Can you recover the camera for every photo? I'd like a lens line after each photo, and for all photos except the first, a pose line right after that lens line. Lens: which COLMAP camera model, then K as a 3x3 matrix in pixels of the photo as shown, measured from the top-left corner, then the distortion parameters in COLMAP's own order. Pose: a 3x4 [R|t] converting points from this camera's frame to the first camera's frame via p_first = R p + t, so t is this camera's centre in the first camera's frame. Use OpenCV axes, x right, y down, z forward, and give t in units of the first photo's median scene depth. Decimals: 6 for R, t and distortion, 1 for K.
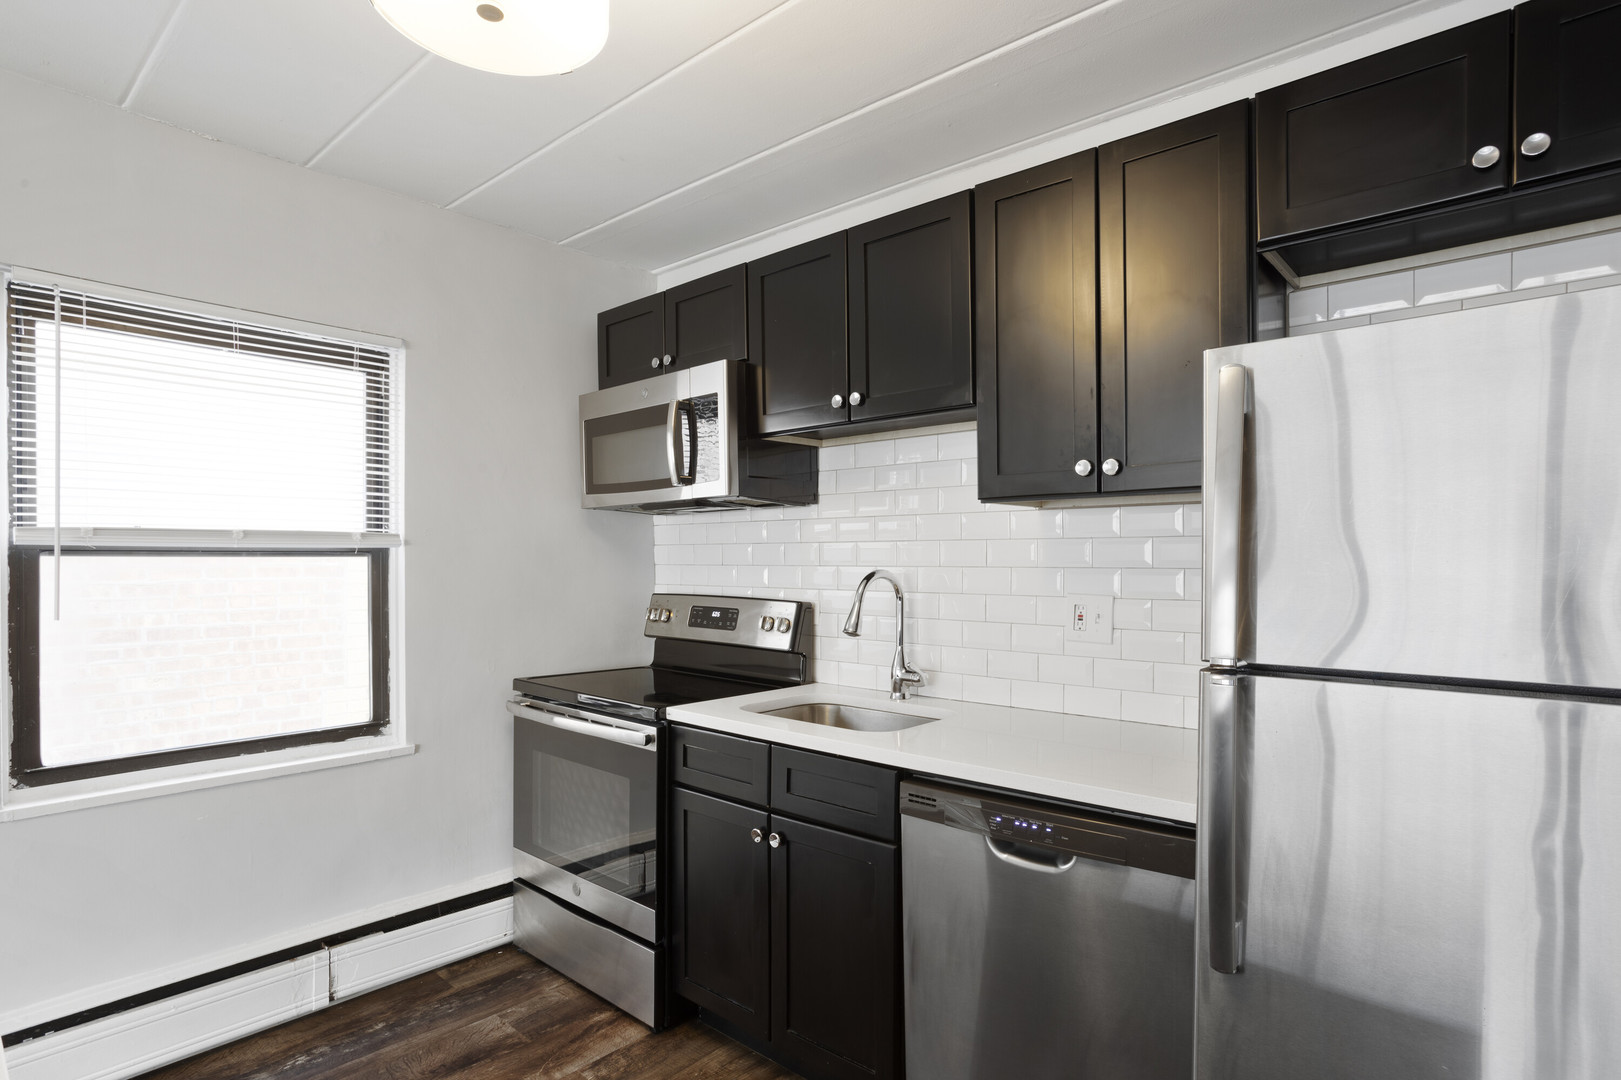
lens RADIAL K [[840.5, 0, 811.8], [0, 840.5, 559.8], [0, 0, 1]] dist [0.001650, 0.000337]
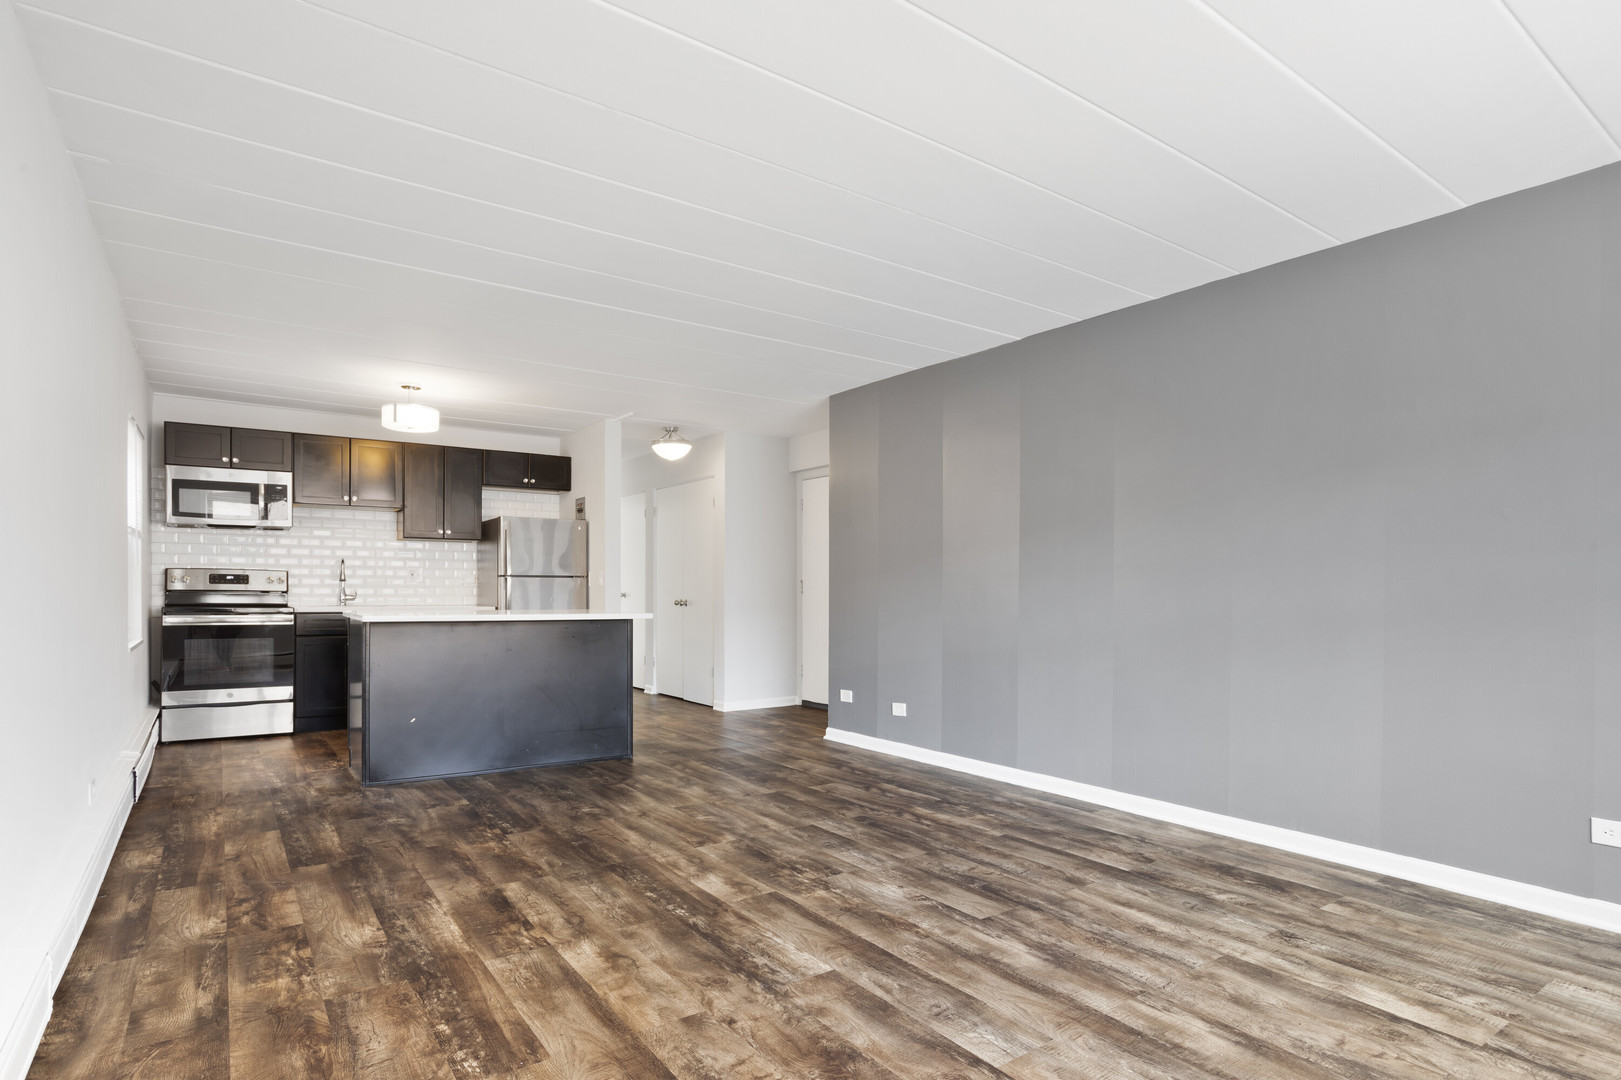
lens RADIAL K [[852.3, 0, 811.9], [0, 852.3, 516.4], [0, 0, 1]] dist [-0.057053, 0.036260]
pose [[0.221979, 0.087998, 0.971072, -1.888601], [-0.001973, 0.995958, -0.089802, 0.100249], [-0.975049, 0.018018, 0.221255, -0.914963]]
